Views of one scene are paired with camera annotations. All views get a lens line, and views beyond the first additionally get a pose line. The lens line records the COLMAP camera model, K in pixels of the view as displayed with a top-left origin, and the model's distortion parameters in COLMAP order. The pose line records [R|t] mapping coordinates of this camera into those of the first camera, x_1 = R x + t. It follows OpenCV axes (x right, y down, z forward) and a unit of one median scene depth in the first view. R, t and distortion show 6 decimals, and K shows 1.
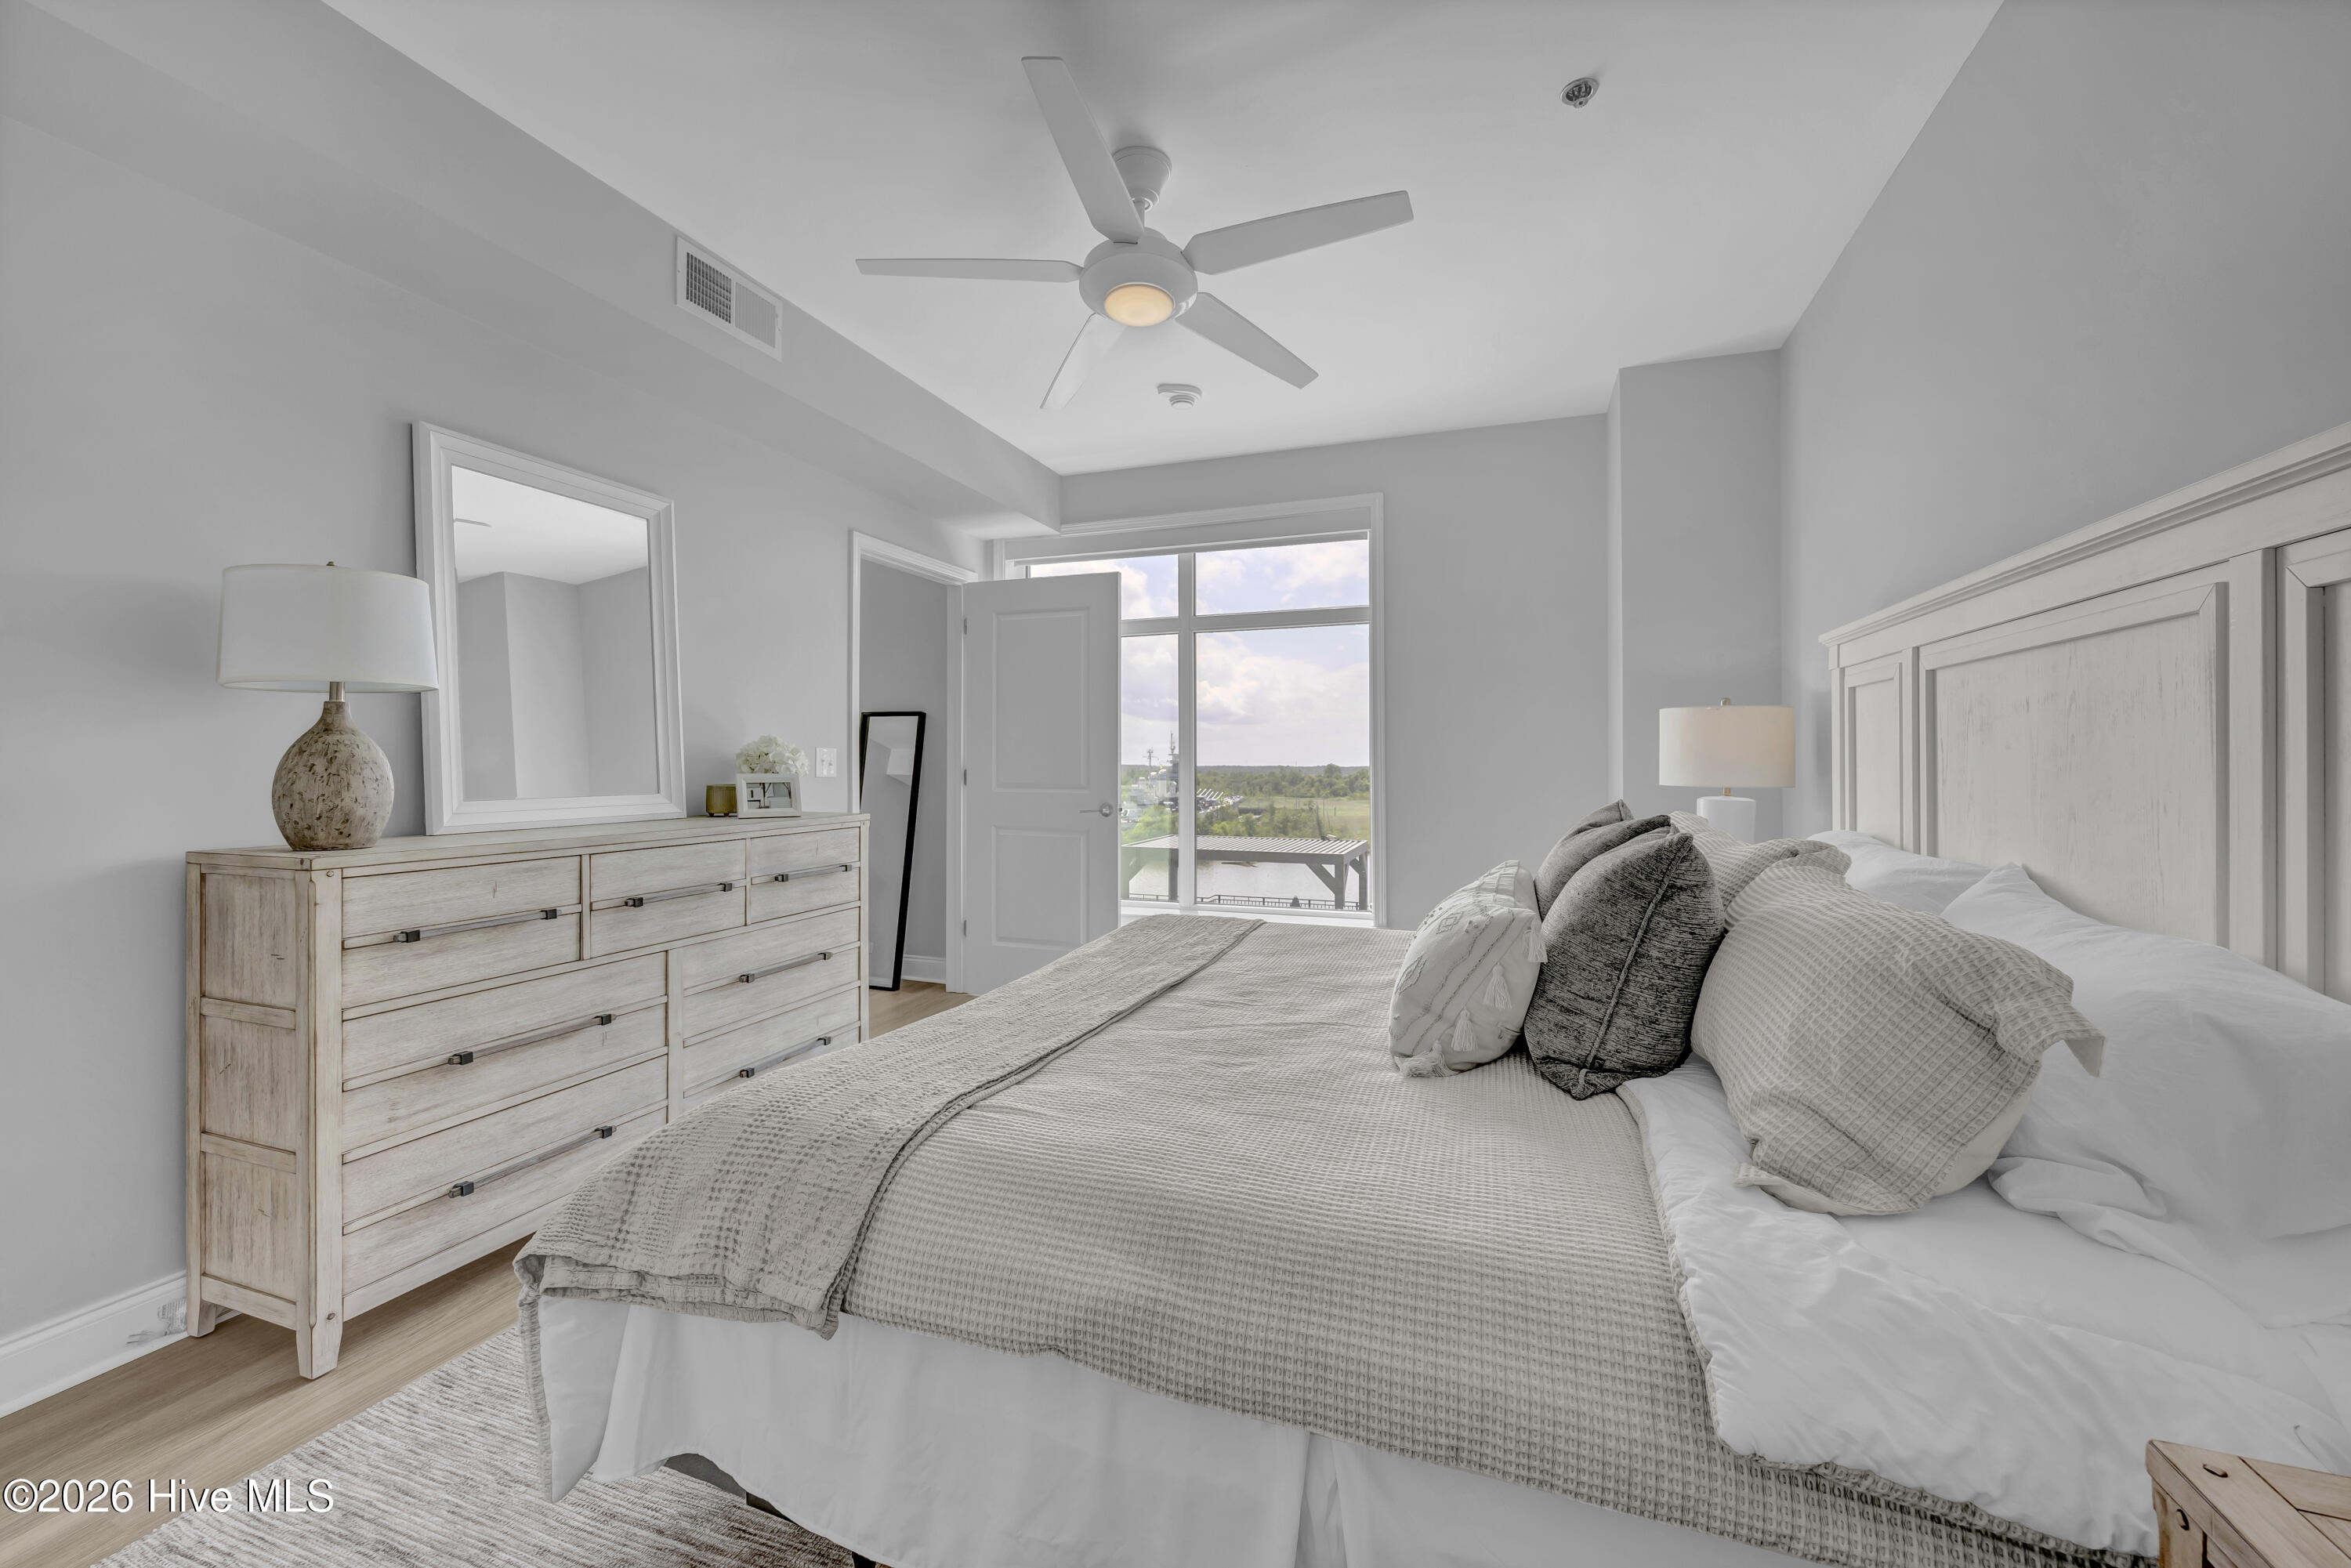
lens RADIAL K [[907.3, 0, 1176.3], [0, 907.3, 775.7], [0, 0, 1]] dist [-0.002563, -0.000314]
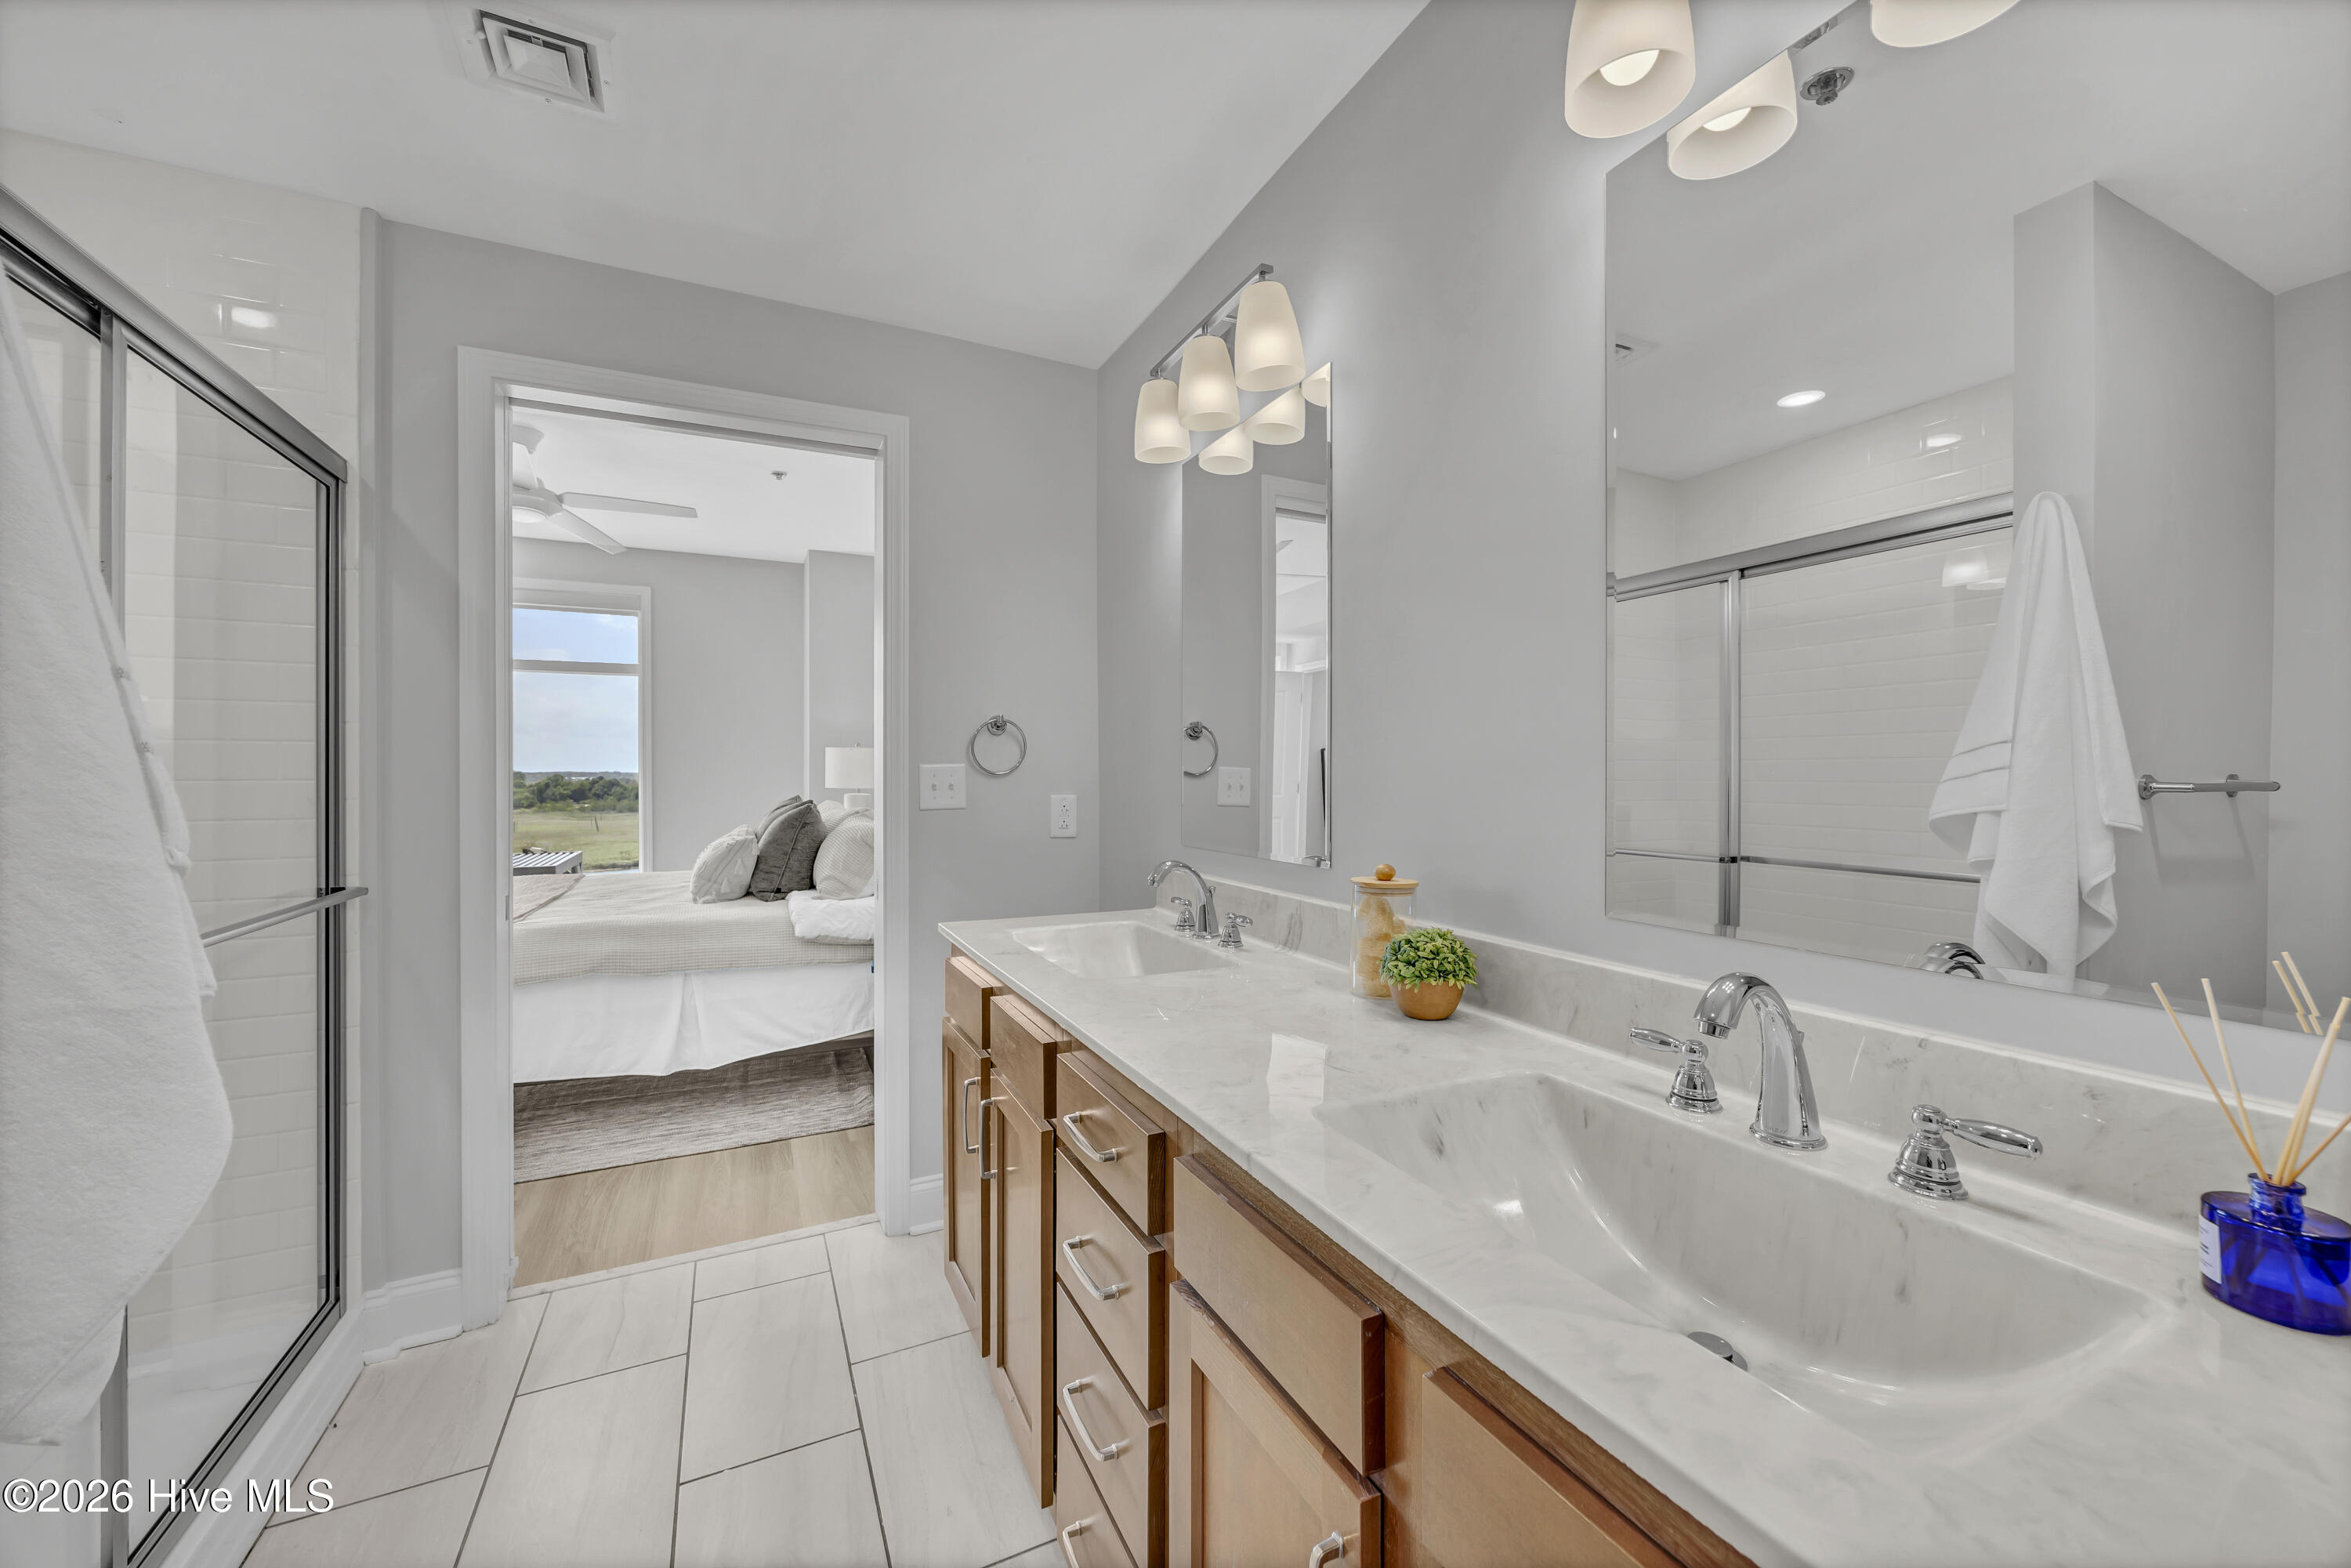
lens RADIAL K [[896.6, 0, 1182.3], [0, 896.6, 778.2], [0, 0, 1]] dist [-0.007069, -0.000353]
pose [[0.688390, 0.000022, 0.725341, -0.567780], [0.002894, 0.999992, -0.002778, -0.005067], [-0.725335, 0.004011, 0.688385, -1.511285]]
